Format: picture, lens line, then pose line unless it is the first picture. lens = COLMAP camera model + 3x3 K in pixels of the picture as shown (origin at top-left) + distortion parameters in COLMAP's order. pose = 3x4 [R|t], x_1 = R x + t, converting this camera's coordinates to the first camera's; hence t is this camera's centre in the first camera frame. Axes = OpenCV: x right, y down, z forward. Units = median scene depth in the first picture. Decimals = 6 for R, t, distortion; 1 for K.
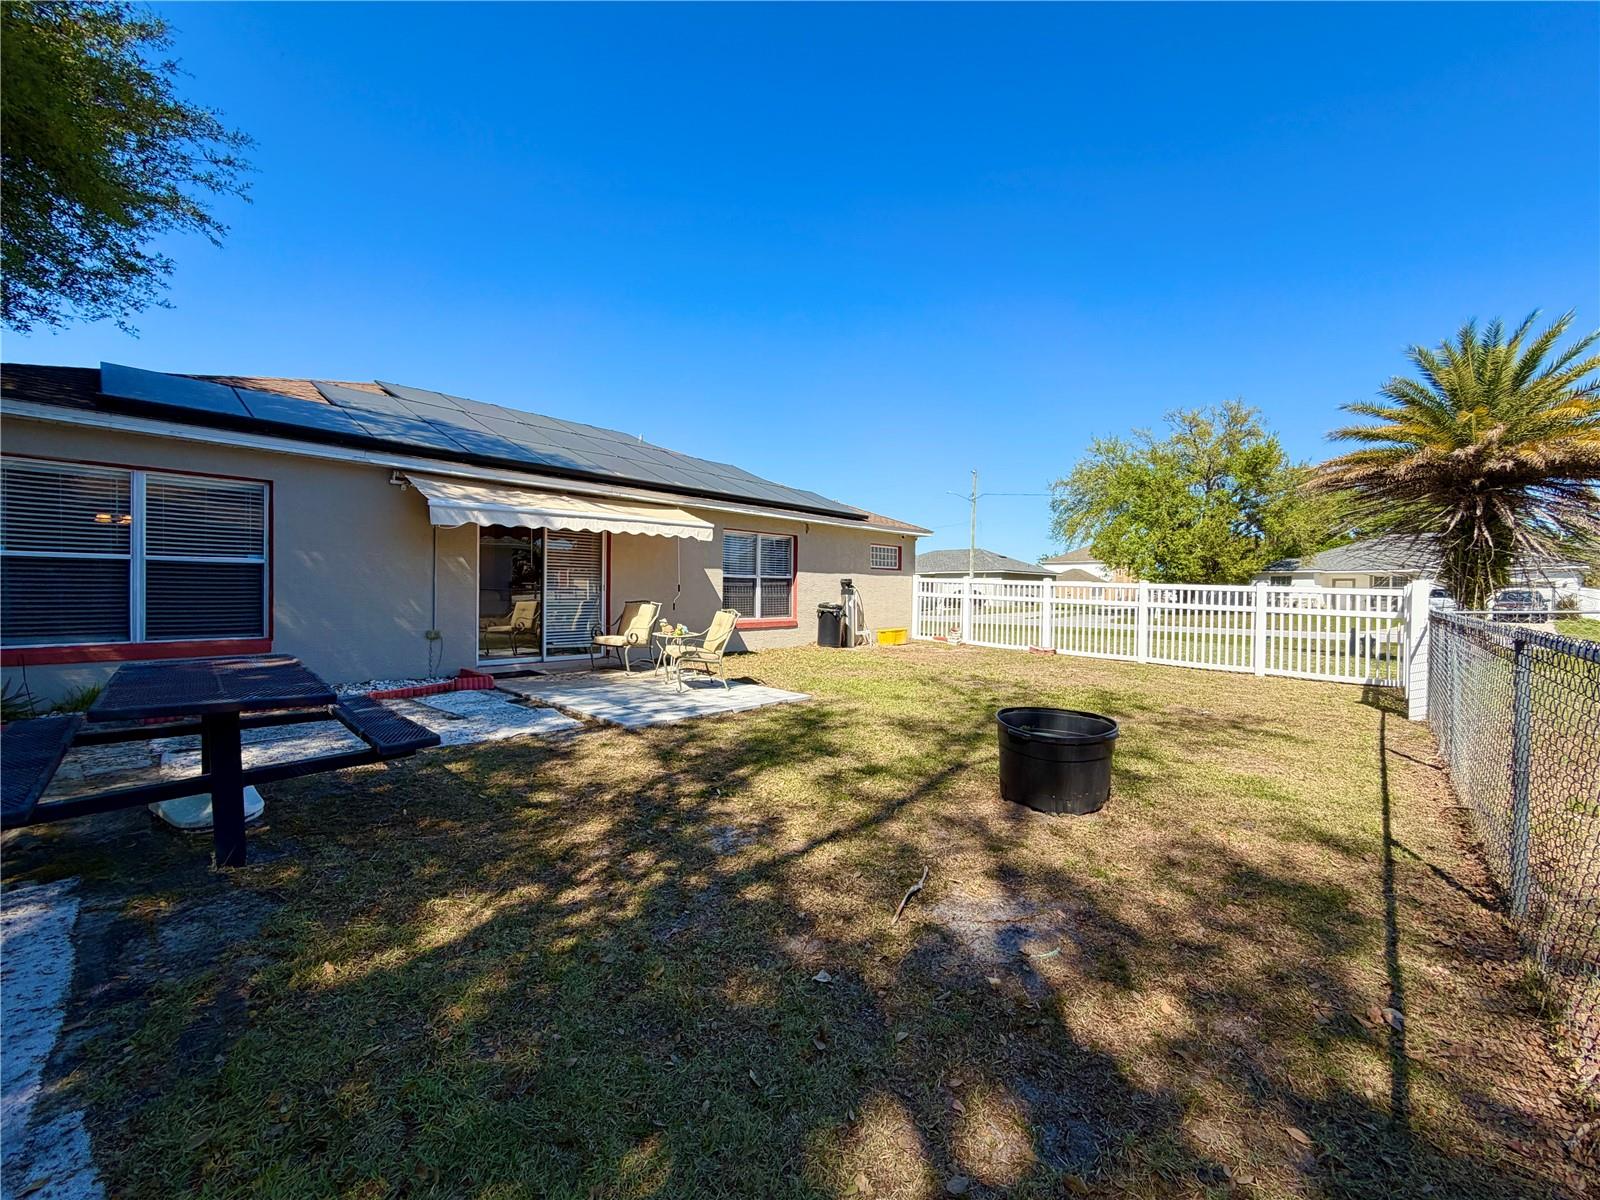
lens RADIAL K [[636.7, 0, 797.9], [0, 636.7, 598.2], [0, 0, 1]] dist [-0.001476, 0.000005]
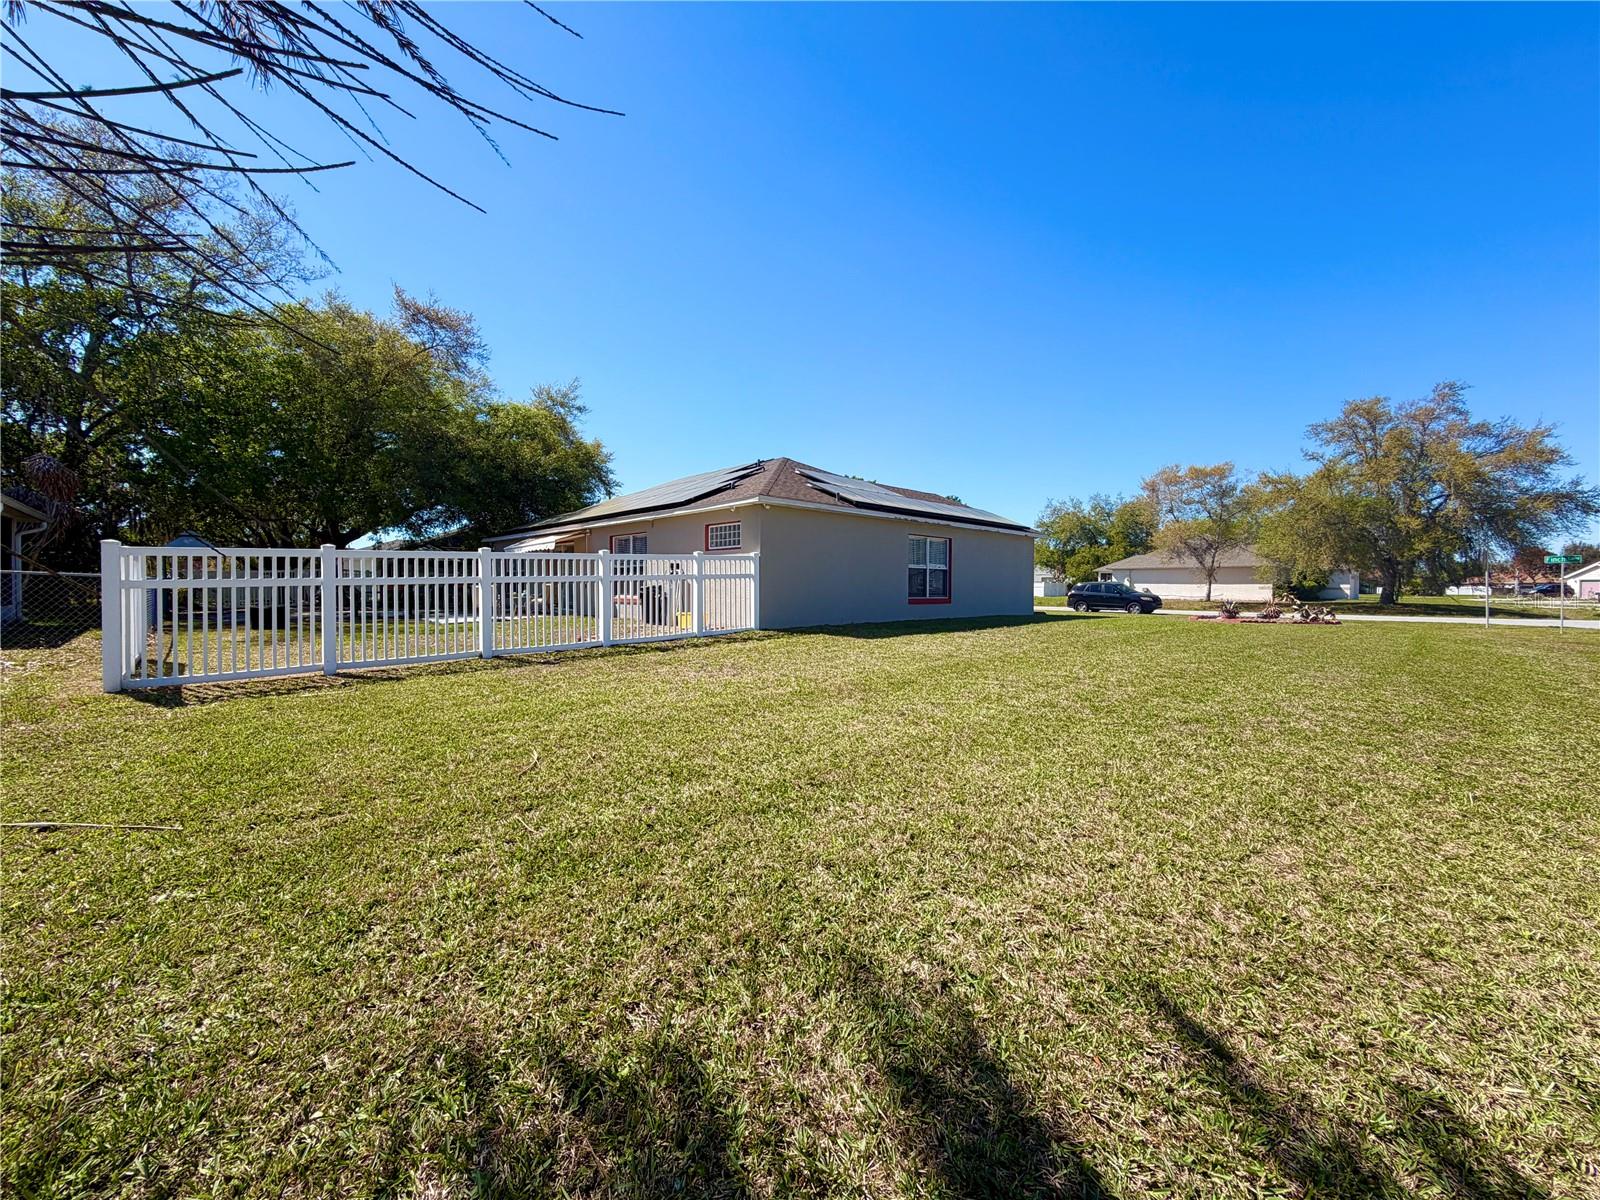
lens RADIAL K [[636.7, 0, 788.8], [0, 636.7, 596.4], [0, 0, 1]] dist [-0.001476, 0.000005]
pose [[-0.057371, 0.011629, -0.998285, 1.809186], [-0.005818, 0.999911, 0.011982, 0.023984], [0.998336, 0.006496, -0.057299, 1.903640]]
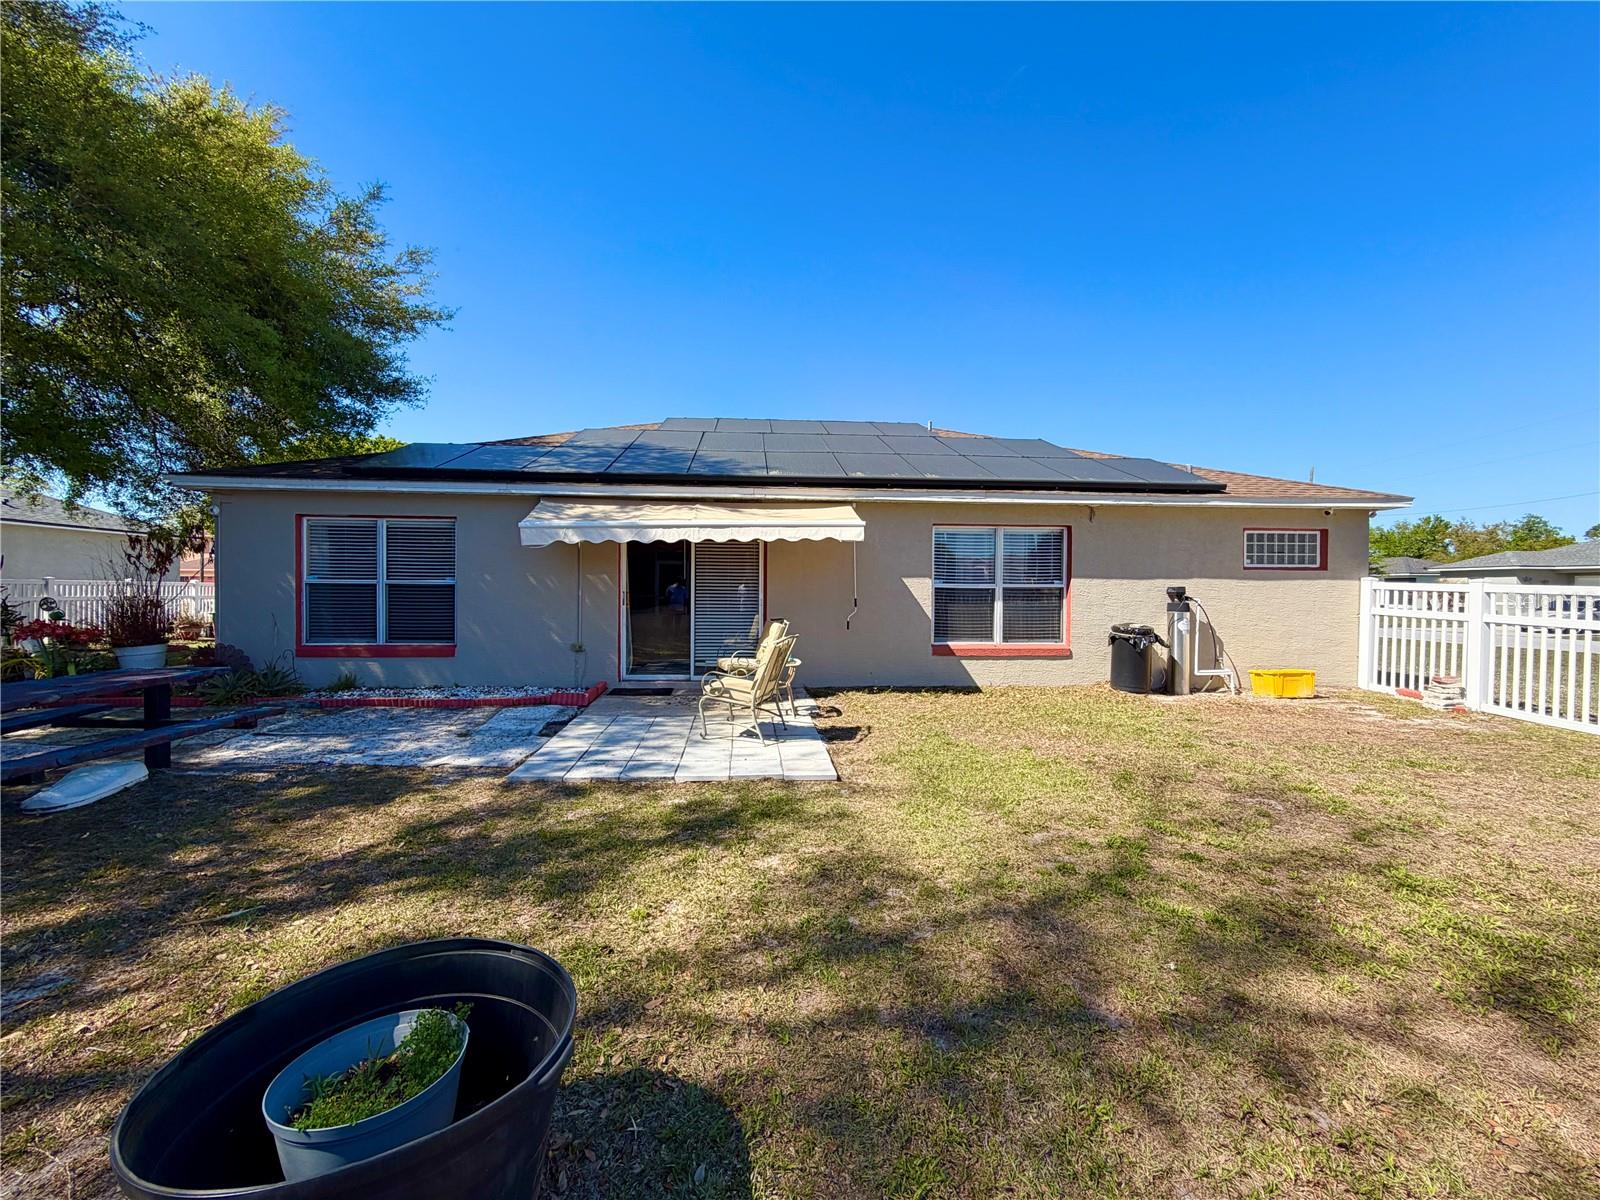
lens RADIAL K [[636.7, 0, 789.3], [0, 636.7, 593.4], [0, 0, 1]] dist [-0.001476, 0.000005]
pose [[0.725995, -0.002528, -0.687695, 0.351187], [-0.007807, 0.999899, -0.011918, -0.019871], [0.687656, 0.014021, 0.725902, 0.397052]]
